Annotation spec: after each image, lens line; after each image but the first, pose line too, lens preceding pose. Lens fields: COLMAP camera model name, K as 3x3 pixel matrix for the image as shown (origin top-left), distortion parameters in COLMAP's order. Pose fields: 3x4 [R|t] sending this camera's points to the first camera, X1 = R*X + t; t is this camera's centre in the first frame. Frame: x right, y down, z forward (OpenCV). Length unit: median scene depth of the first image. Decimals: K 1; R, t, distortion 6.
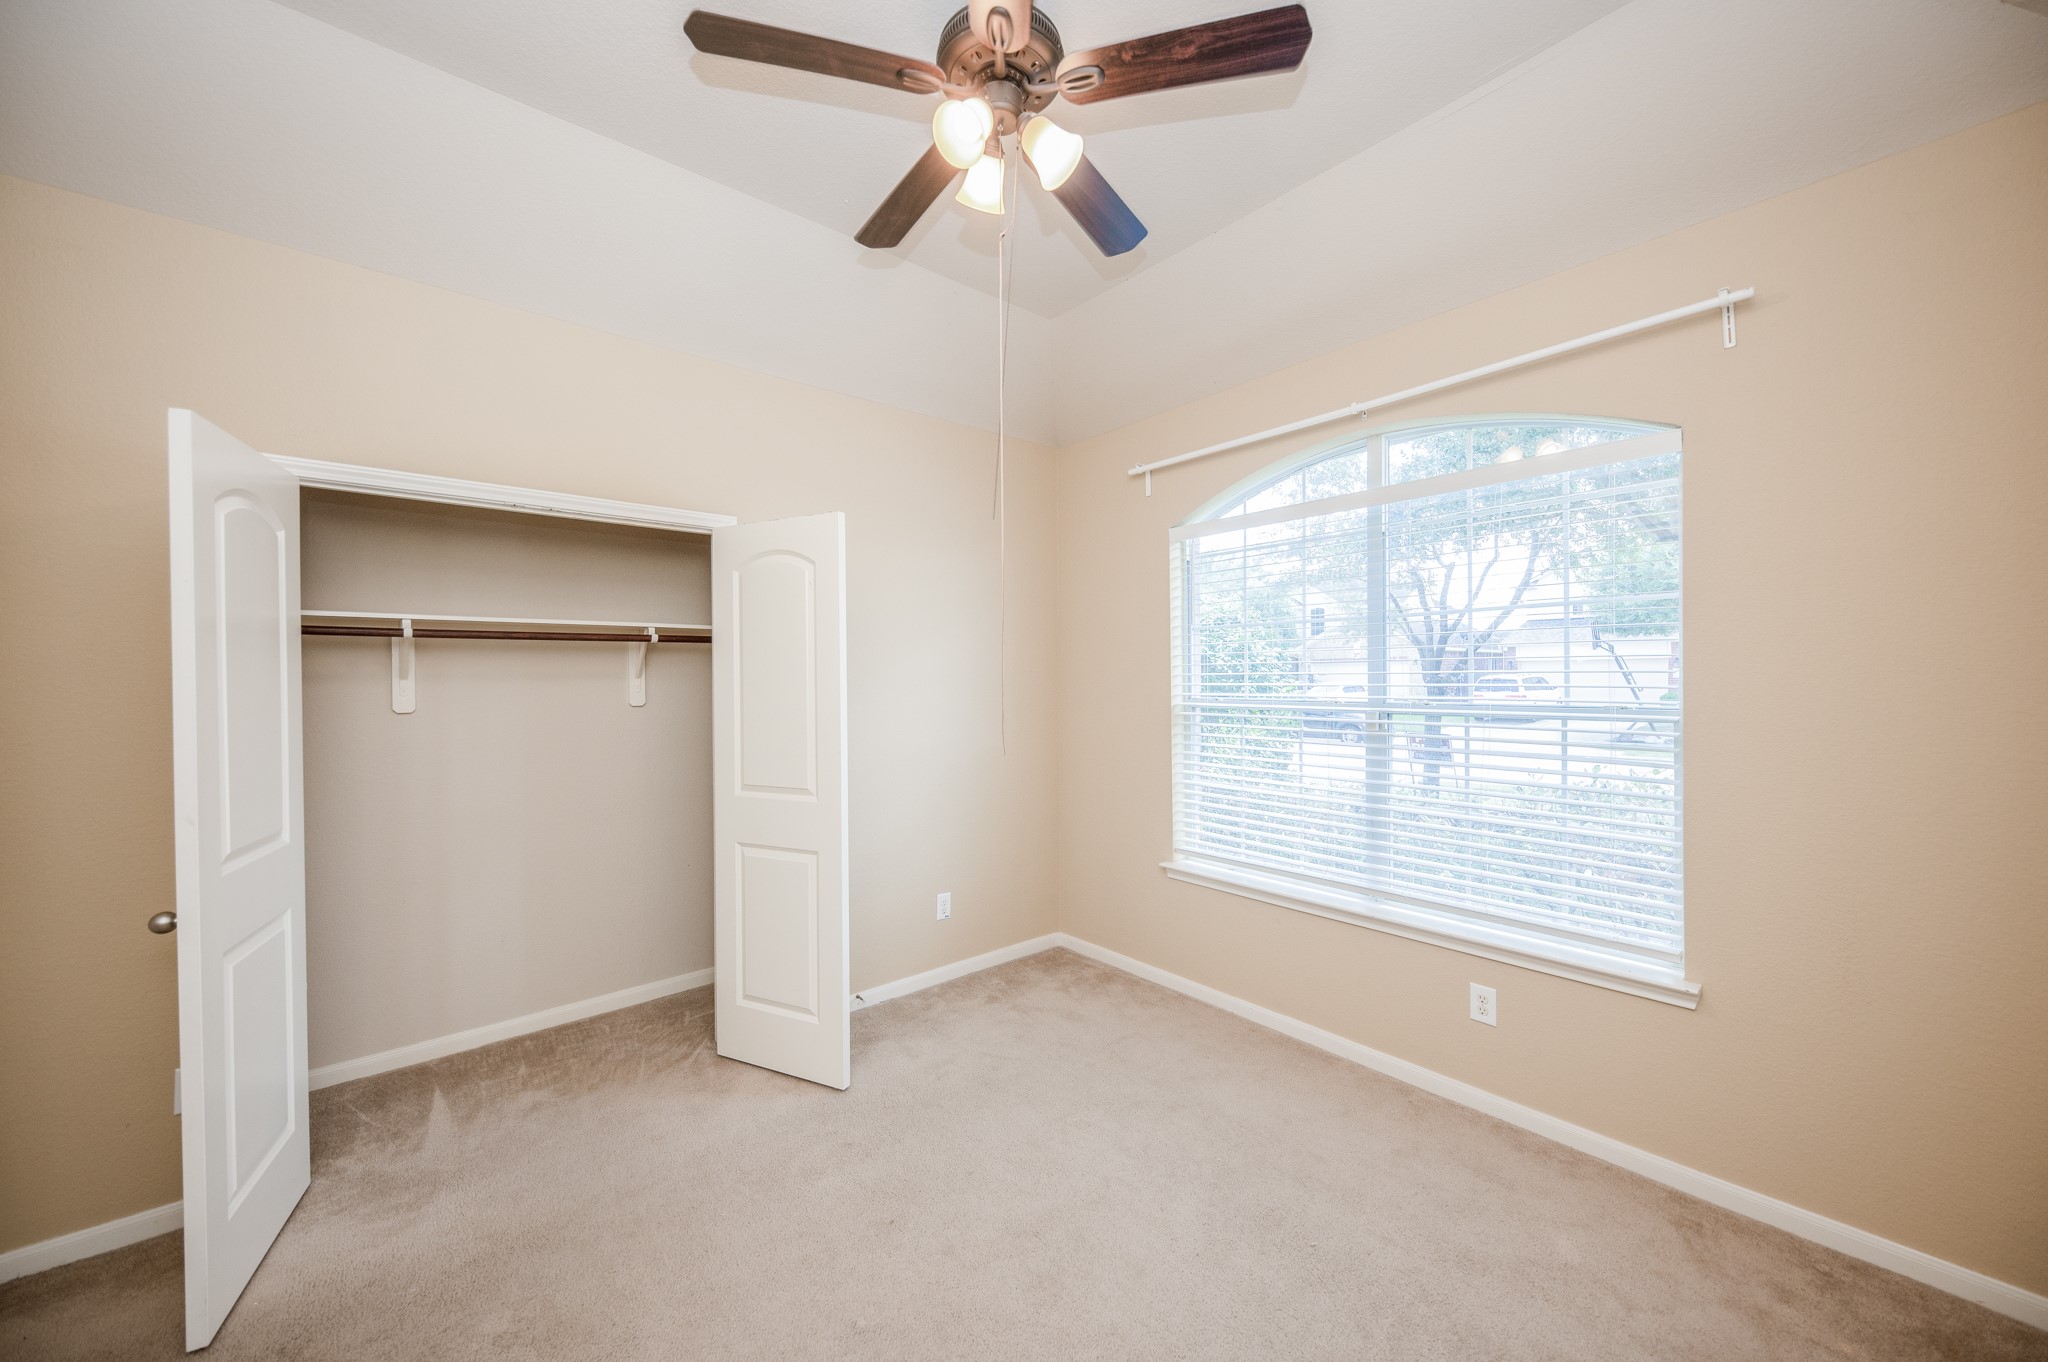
lens RADIAL K [[746.1, 0, 1020.4], [0, 746.1, 687.1], [0, 0, 1]] dist [0.001474, 0.000071]
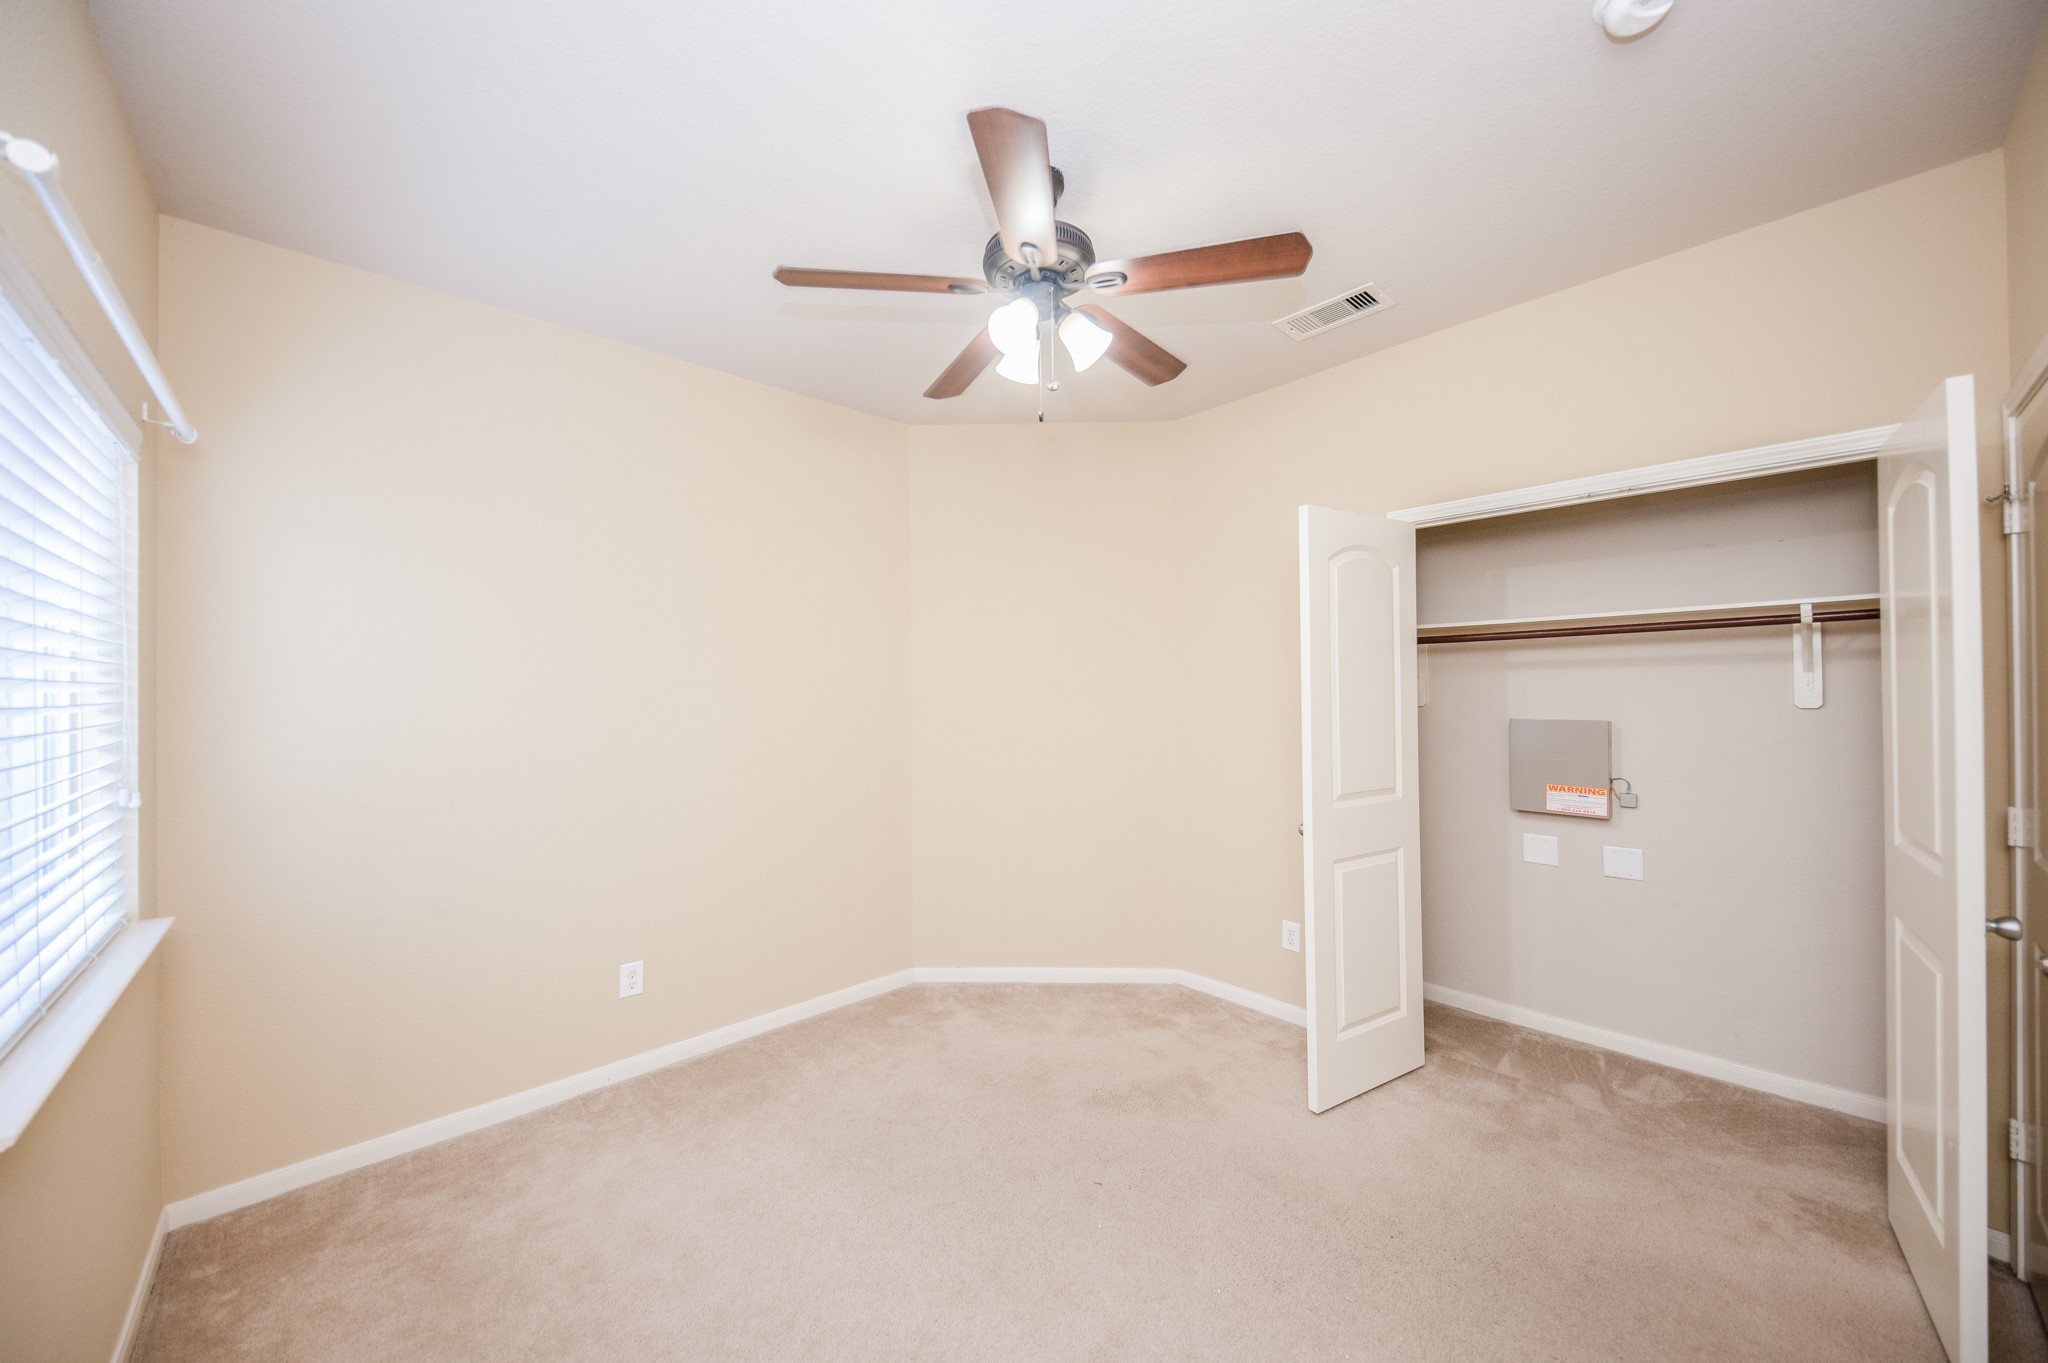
lens RADIAL K [[746.1, 0, 1020.4], [0, 746.1, 687.6], [0, 0, 1]] dist [0.001474, 0.000071]
pose [[0.026990, 0.007672, -0.999606, 0.531046], [0.003718, 0.999963, 0.007775, -0.011452], [0.999629, -0.003927, 0.026961, 0.463042]]
